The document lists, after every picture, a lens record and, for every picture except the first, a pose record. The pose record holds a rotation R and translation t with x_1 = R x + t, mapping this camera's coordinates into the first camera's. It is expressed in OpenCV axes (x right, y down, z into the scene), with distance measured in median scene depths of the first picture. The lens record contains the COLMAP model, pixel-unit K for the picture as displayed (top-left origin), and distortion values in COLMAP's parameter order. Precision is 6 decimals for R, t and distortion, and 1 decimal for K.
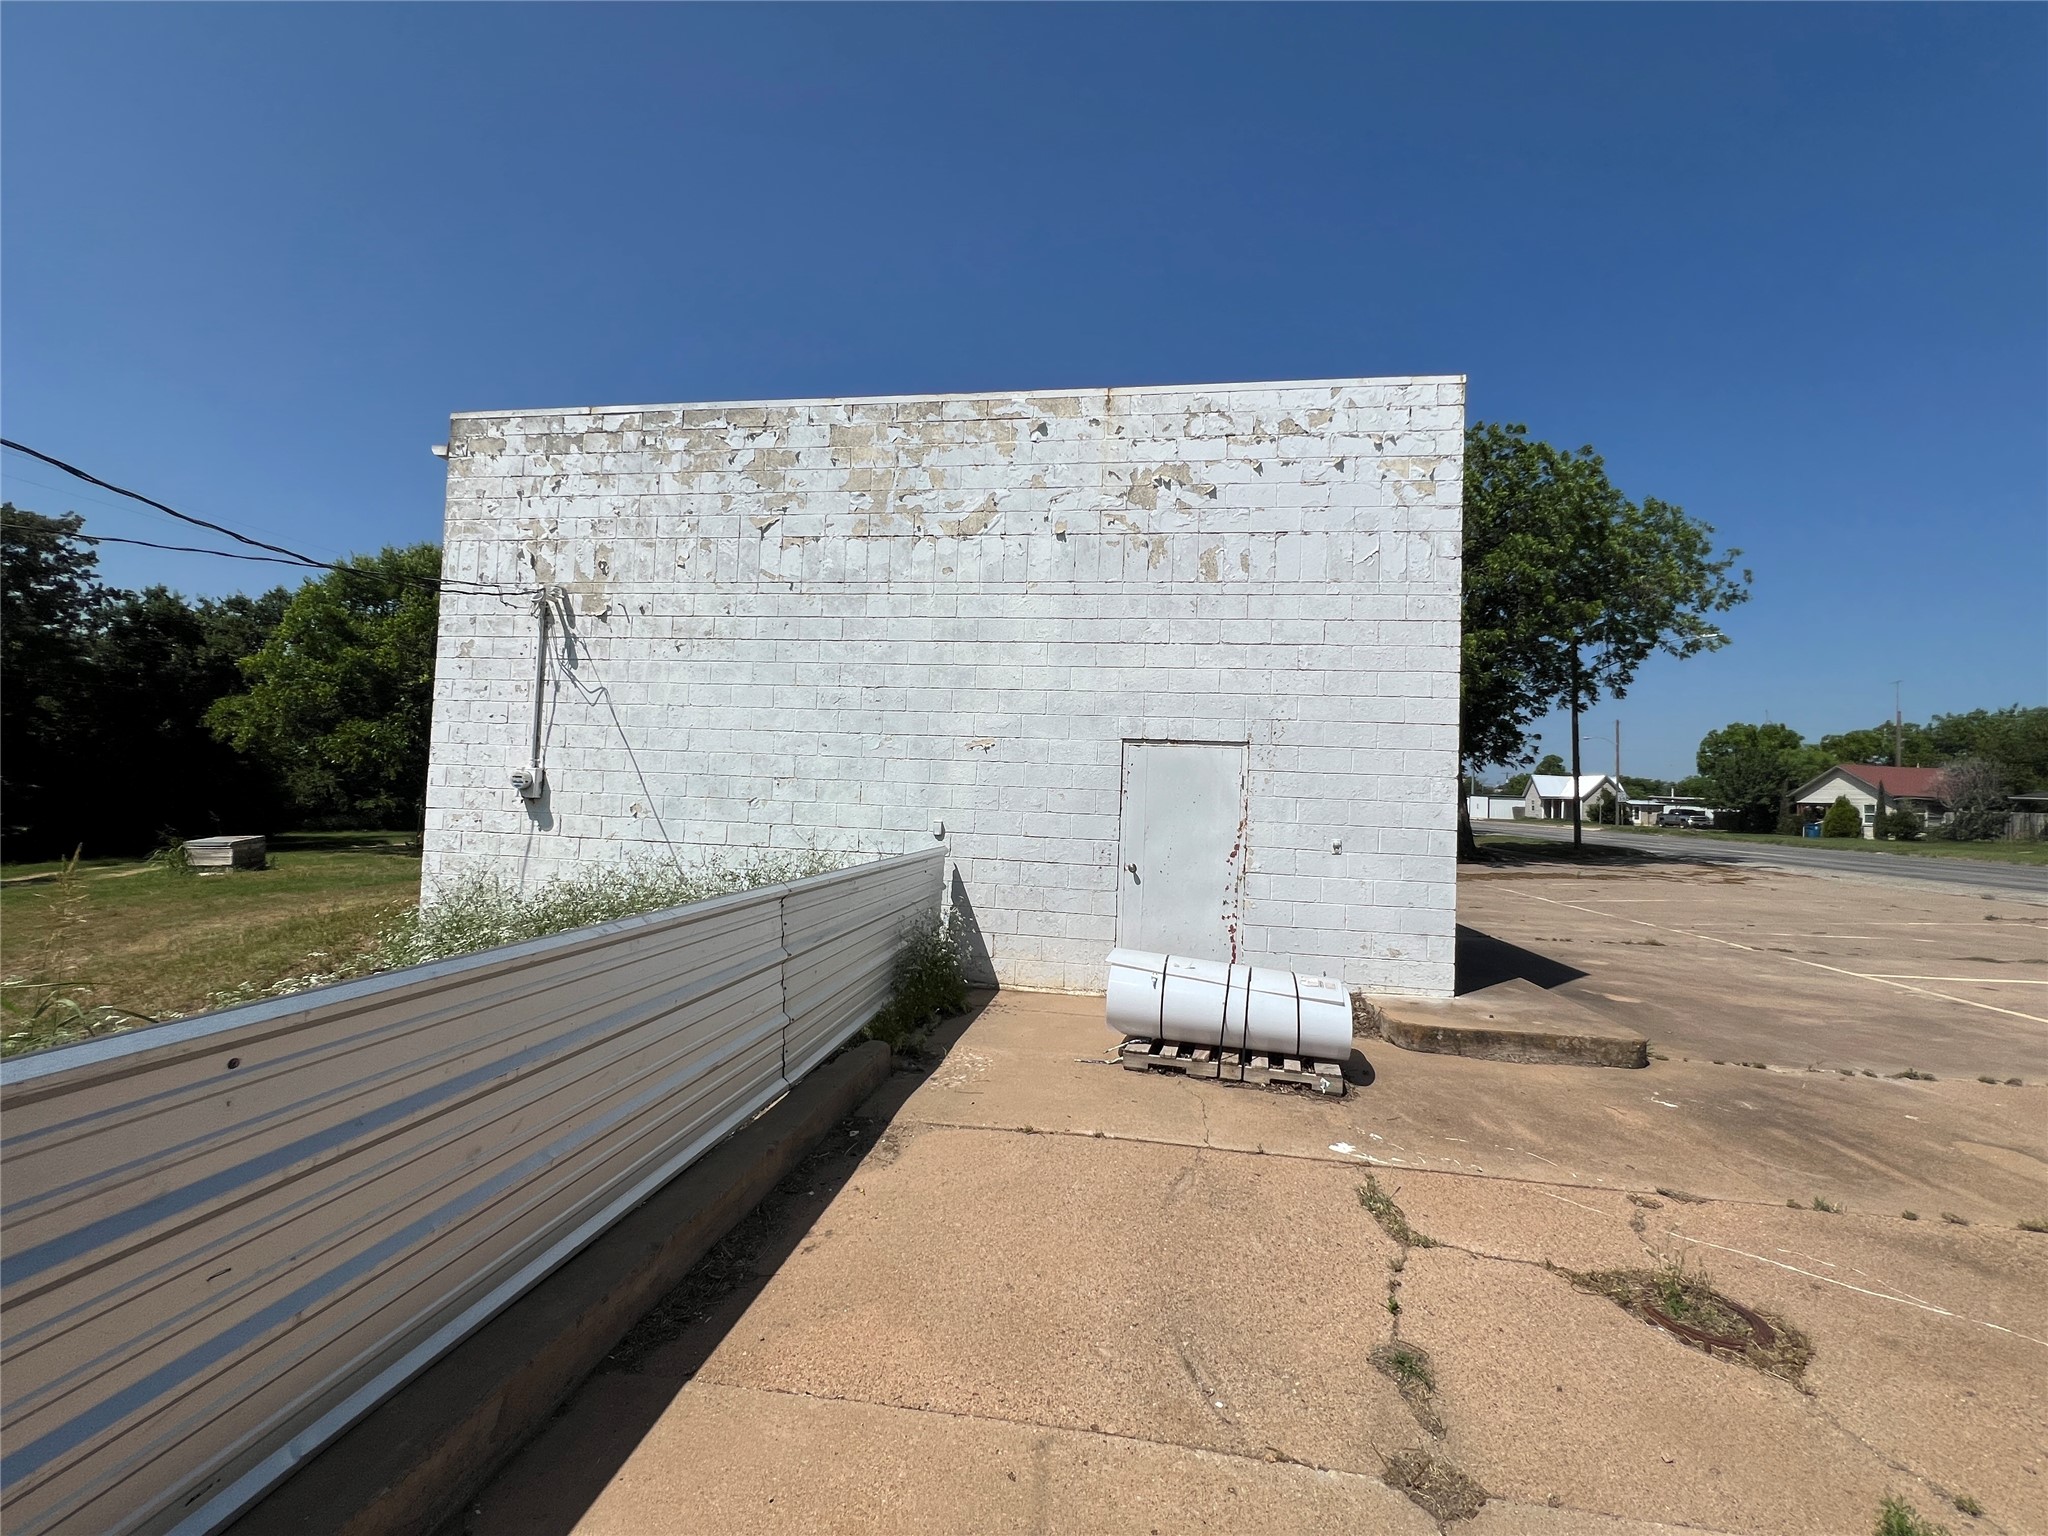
lens RADIAL K [[823.5, 0, 1018.3], [0, 823.5, 776.5], [0, 0, 1]] dist [-0.001902, -0.000011]
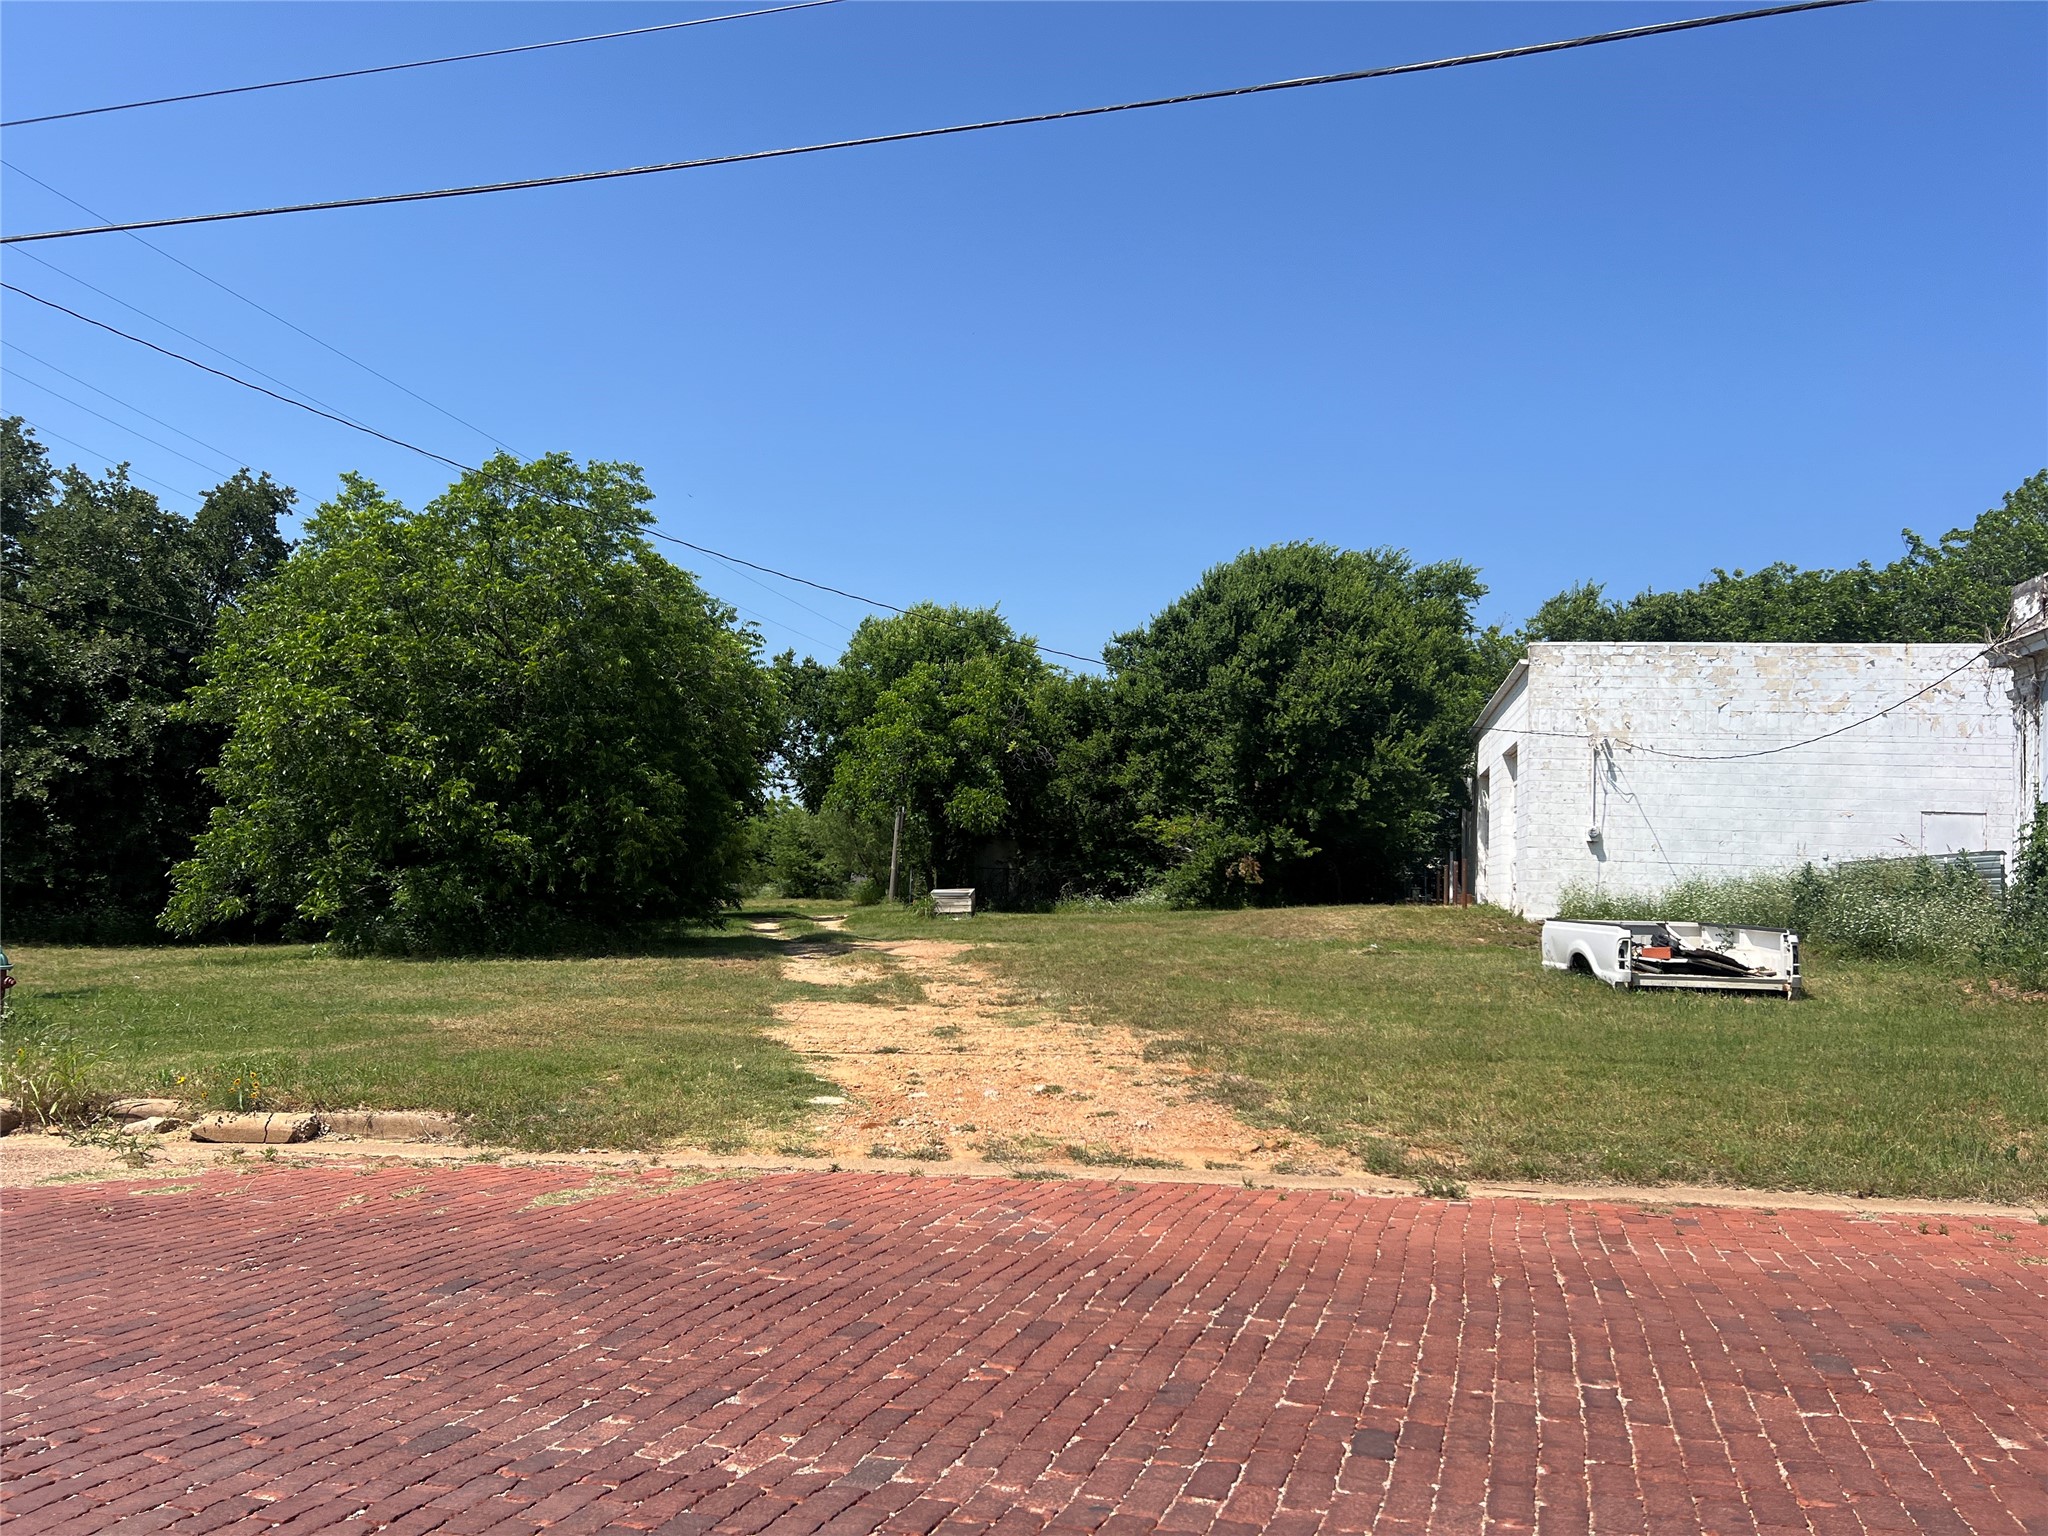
lens RADIAL K [[1556.0, 0, 1025.4], [0, 1556.0, 762.6], [0, 0, 1]] dist [-0.000036, 0.004084]
pose [[0.996820, -0.007262, -0.079356, -1.714410], [0.003132, 0.998640, -0.052045, 0.027896], [0.079626, 0.051631, 0.995487, -2.939736]]
